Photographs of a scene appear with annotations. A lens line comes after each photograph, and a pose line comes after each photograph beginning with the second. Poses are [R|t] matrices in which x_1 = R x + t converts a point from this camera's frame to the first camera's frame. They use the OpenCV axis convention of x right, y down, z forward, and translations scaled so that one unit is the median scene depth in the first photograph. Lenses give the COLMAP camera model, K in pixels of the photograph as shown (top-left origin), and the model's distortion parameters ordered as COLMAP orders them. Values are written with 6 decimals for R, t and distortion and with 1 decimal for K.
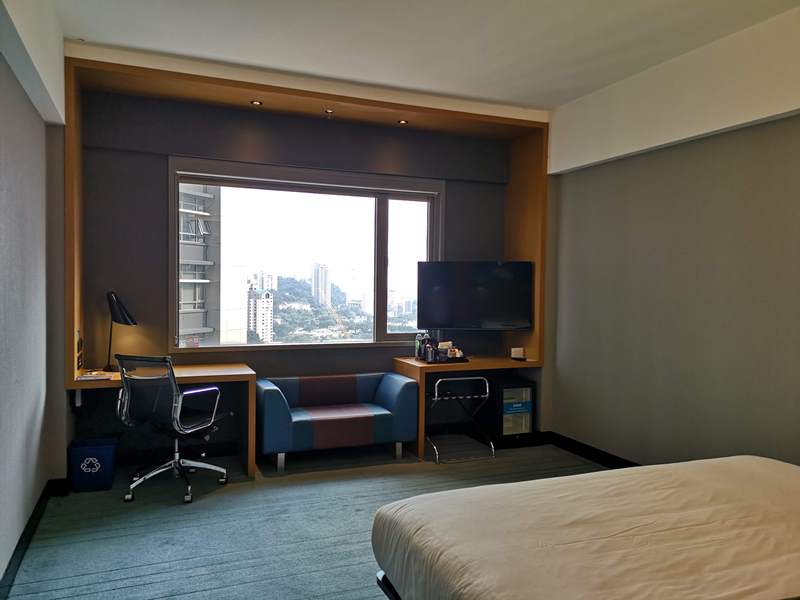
lens RADIAL K [[610.9, 0, 400.0], [0, 610.9, 300.0], [0, 0, 1]] dist [0.012583, 0.006046]
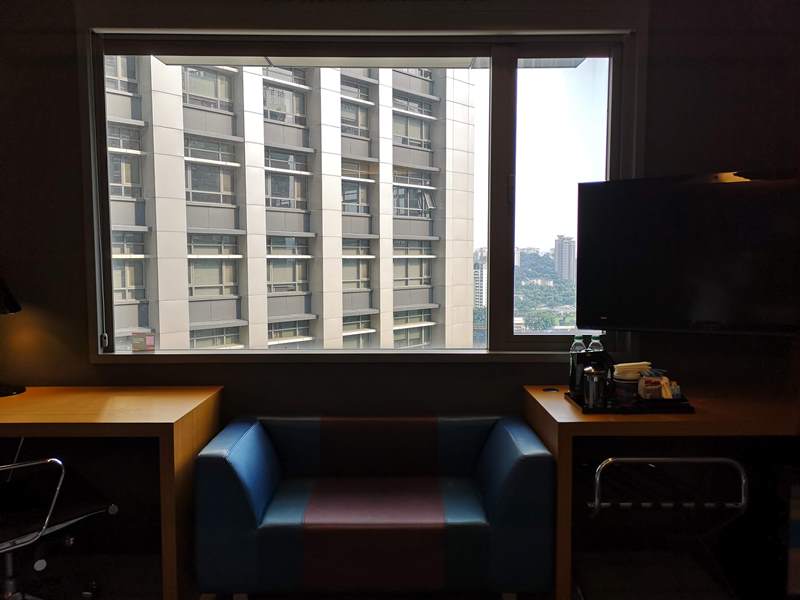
lens RADIAL K [[610.9, 0, 400.0], [0, 610.9, 300.0], [0, 0, 1]] dist [0.012583, 0.006046]
pose [[0.924530, 0.010547, -0.380963, 0.080493], [0.004397, 0.999255, 0.038334, 0.007484], [0.381083, -0.037116, 0.923795, 0.506663]]
